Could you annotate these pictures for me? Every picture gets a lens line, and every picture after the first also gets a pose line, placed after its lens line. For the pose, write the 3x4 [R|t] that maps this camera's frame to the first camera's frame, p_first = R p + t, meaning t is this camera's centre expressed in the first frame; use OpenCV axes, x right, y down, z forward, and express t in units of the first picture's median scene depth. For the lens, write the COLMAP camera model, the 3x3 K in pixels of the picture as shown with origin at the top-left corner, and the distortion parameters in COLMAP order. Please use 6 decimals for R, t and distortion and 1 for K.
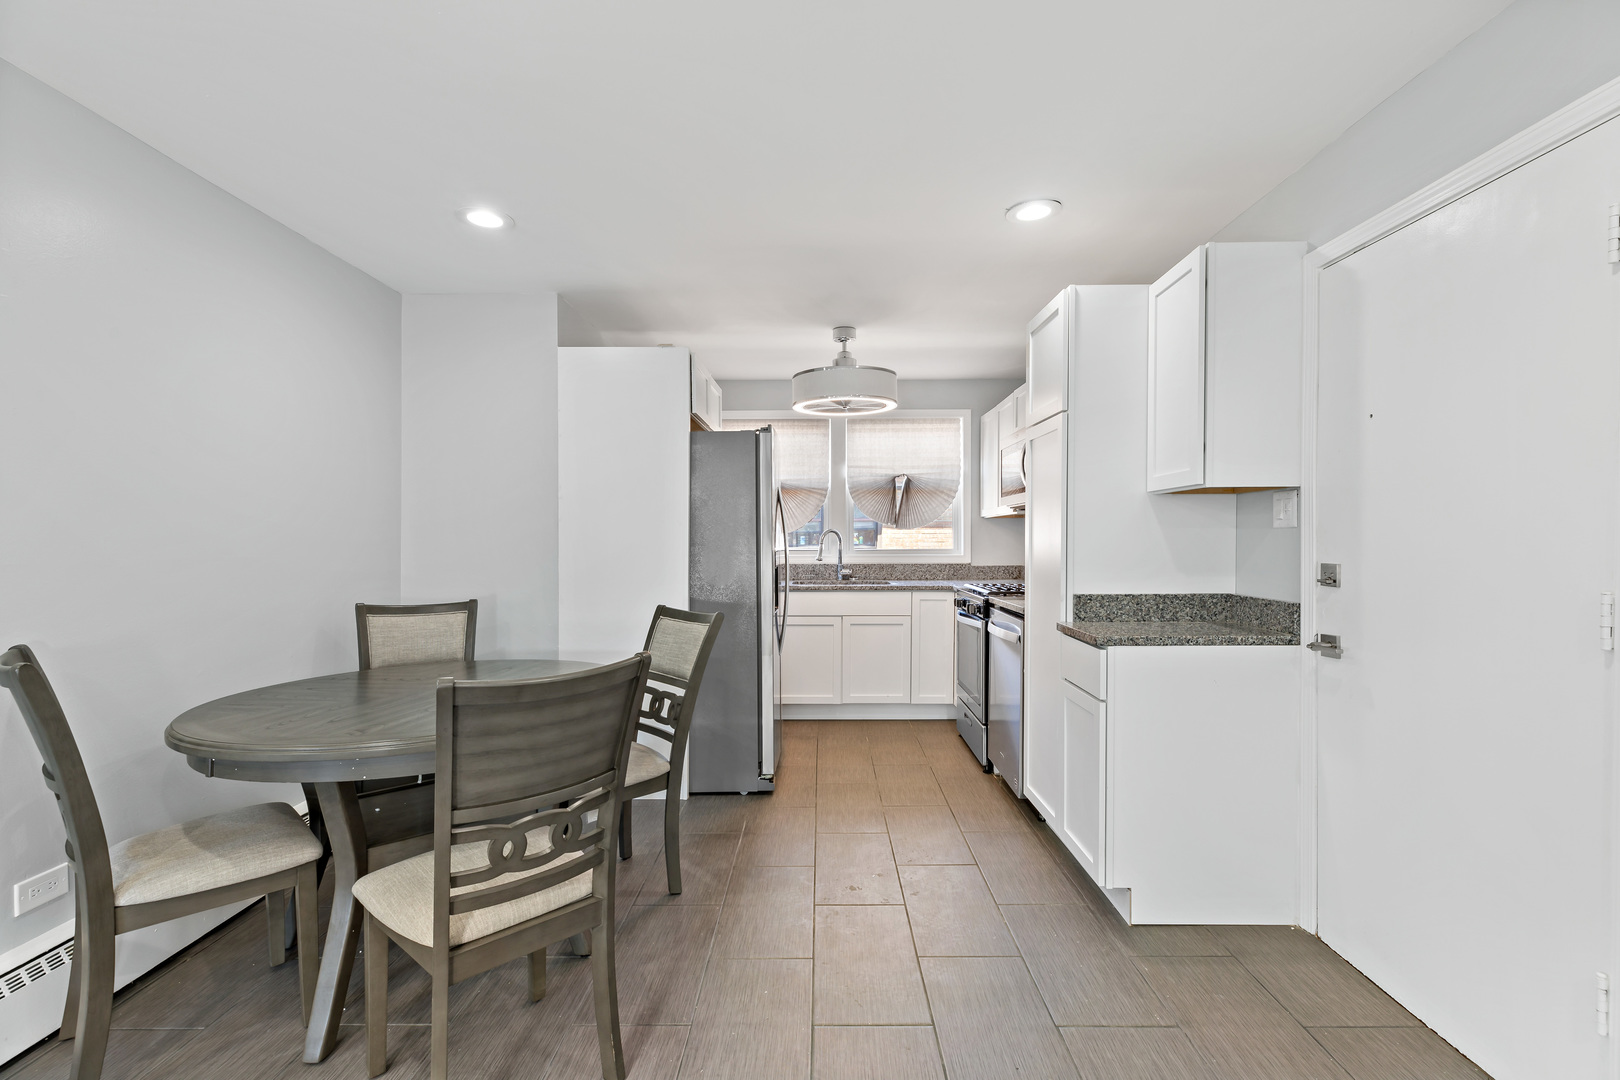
lens RADIAL K [[728.9, 0, 805.4], [0, 728.9, 550.5], [0, 0, 1]] dist [0.010450, -0.000139]
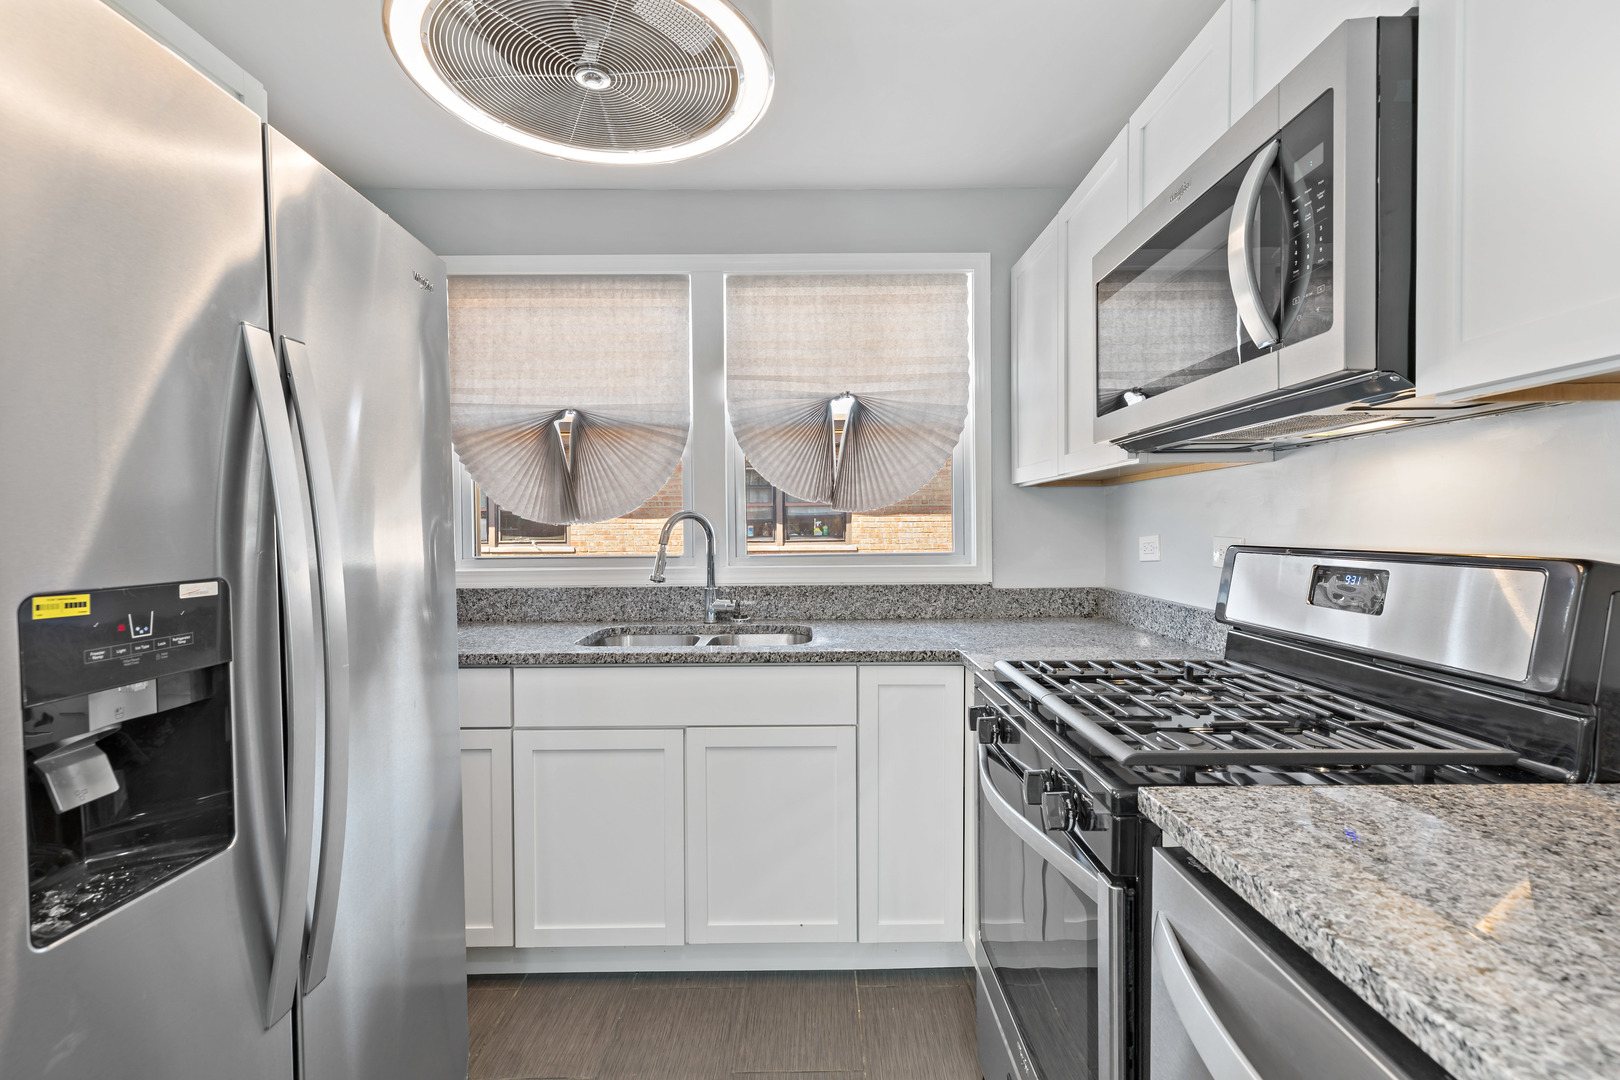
lens RADIAL K [[728.9, 0, 812.3], [0, 728.9, 530.8], [0, 0, 1]] dist [0.010450, -0.000139]
pose [[0.999583, -0.005807, 0.028293, 0.098222], [0.006168, 0.999901, -0.012668, -0.010555], [-0.028216, 0.012837, 0.999519, 0.534409]]
